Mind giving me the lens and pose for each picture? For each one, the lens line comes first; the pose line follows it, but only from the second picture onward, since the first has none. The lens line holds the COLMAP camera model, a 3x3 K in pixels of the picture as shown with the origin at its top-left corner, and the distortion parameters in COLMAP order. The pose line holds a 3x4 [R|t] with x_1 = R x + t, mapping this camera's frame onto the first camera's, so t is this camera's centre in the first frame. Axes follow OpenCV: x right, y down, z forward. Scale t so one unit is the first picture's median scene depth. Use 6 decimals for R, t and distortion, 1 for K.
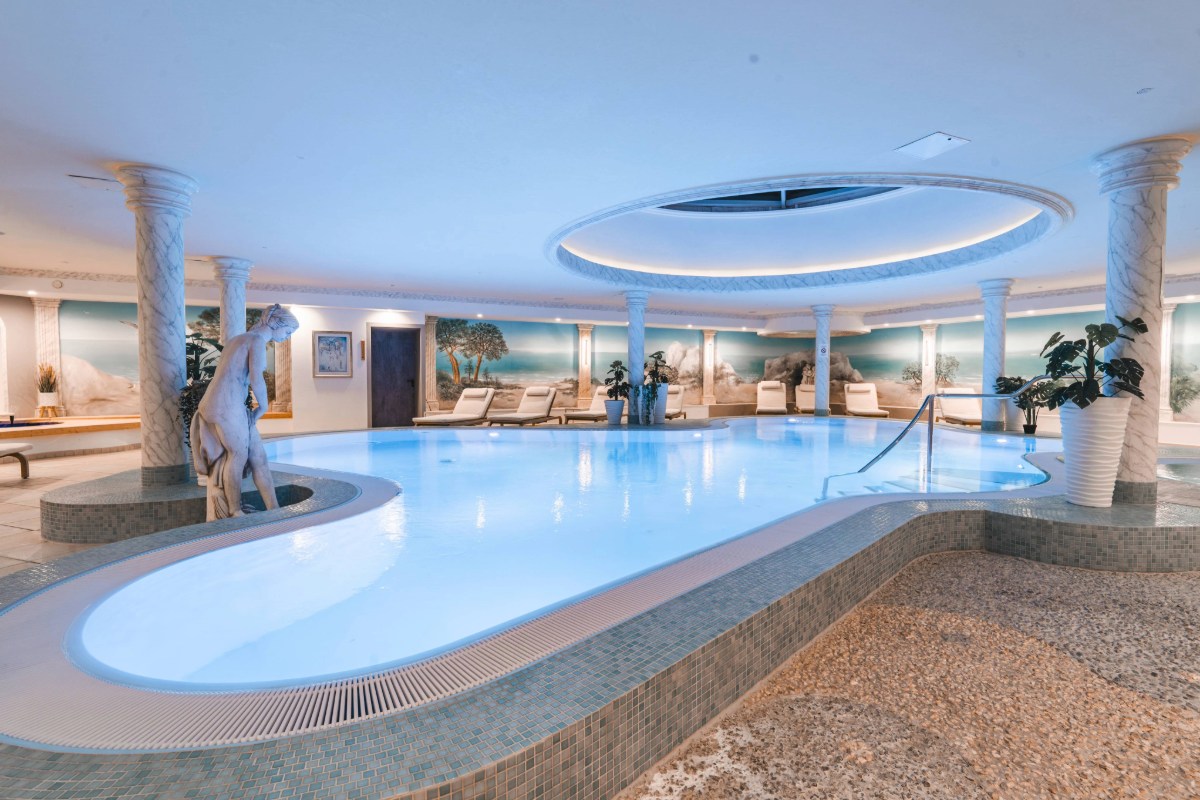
lens RADIAL K [[564.6, 0, 602.5], [0, 564.6, 396.5], [0, 0, 1]] dist [0.002301, 0.000117]
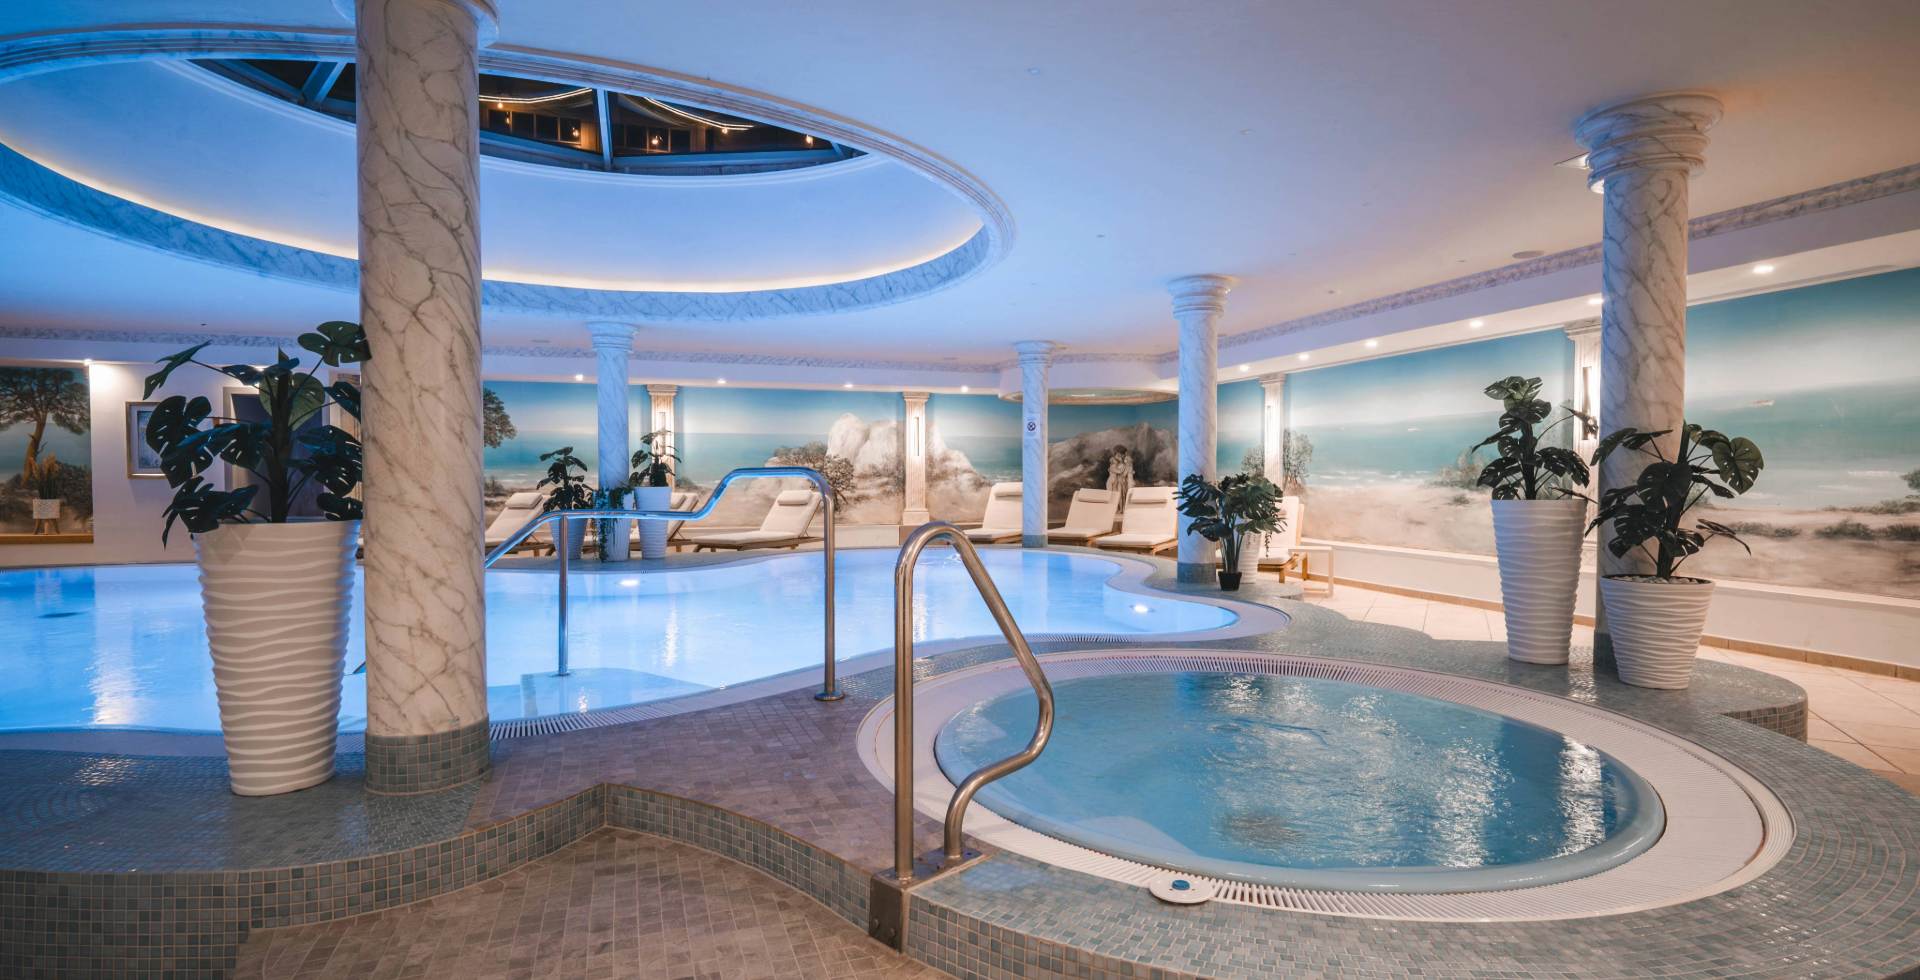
lens RADIAL K [[906.6, 0, 961.4], [0, 906.6, 503.3], [0, 0, 1]] dist [-0.001628, -0.000696]
pose [[0.988126, 0.003083, -0.153613, 0.379666], [-0.003790, 0.999984, -0.004313, -0.003058], [0.153598, 0.004844, 0.988122, 0.111851]]
